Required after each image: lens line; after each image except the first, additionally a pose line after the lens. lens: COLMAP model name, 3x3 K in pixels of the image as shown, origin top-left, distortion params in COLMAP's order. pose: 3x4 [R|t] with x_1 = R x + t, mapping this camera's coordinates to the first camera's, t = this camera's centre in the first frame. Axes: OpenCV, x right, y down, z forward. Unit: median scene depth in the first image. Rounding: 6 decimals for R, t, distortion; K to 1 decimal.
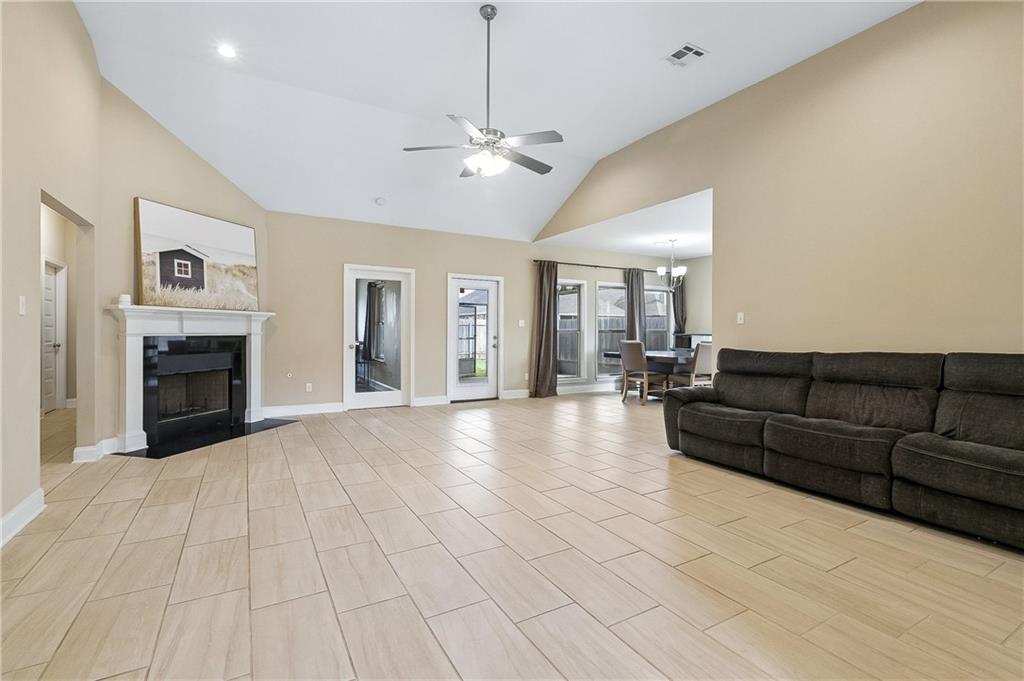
lens RADIAL K [[457.9, 0, 526.3], [0, 457.9, 326.8], [0, 0, 1]] dist [-0.002007, -0.000076]
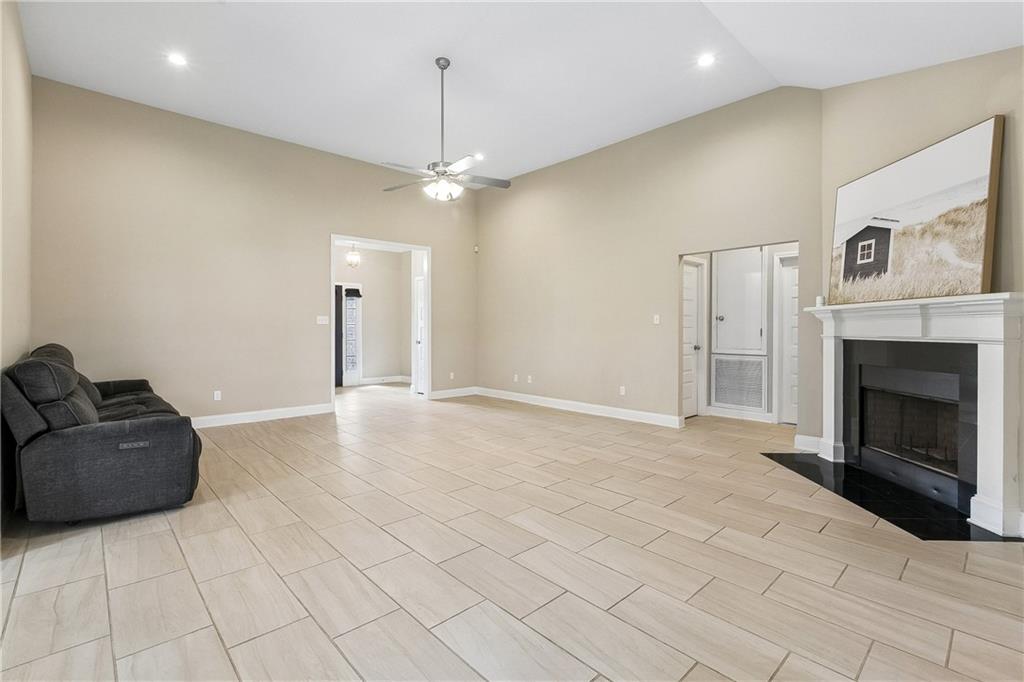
lens RADIAL K [[457.9, 0, 511.4], [0, 457.9, 336.8], [0, 0, 1]] dist [-0.002007, -0.000076]
pose [[-0.981181, 0.003702, -0.193054, -0.021612], [0.002440, 0.999974, 0.006772, 0.007980], [0.193074, 0.006174, -0.981165, 1.602471]]
